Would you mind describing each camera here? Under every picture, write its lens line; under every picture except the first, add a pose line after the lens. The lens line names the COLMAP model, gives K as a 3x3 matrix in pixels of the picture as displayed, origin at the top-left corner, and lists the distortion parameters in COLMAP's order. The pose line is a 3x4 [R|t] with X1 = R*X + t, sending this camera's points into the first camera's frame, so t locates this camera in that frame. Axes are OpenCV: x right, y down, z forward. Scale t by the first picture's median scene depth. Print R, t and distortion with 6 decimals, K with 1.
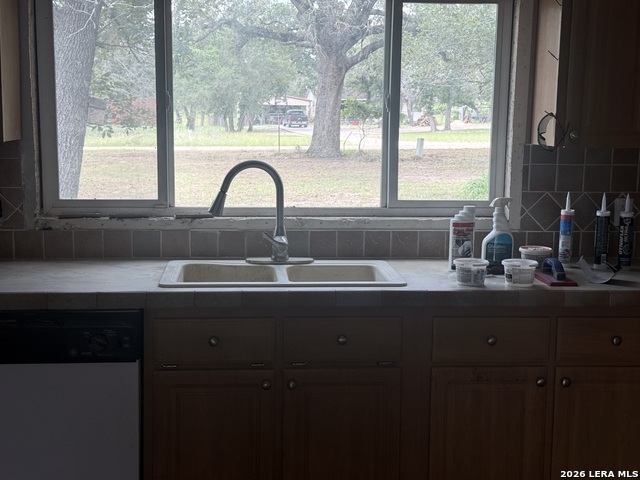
lens RADIAL K [[918.5, 0, 320.0], [0, 918.5, 240.0], [0, 0, 1]] dist [0.021530, 0.029130]
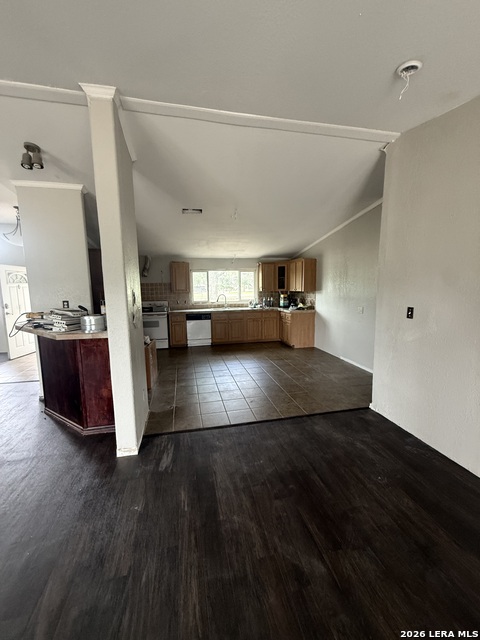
lens RADIAL K [[253.5, 0, 240.0], [0, 253.5, 320.0], [0, 0, 1]] dist [-0.001883, -0.000380]
pose [[0.994188, -0.039291, 0.100228, -0.148640], [0.040278, 0.999158, -0.007842, 0.145123], [-0.099836, 0.011833, 0.994934, -1.078599]]
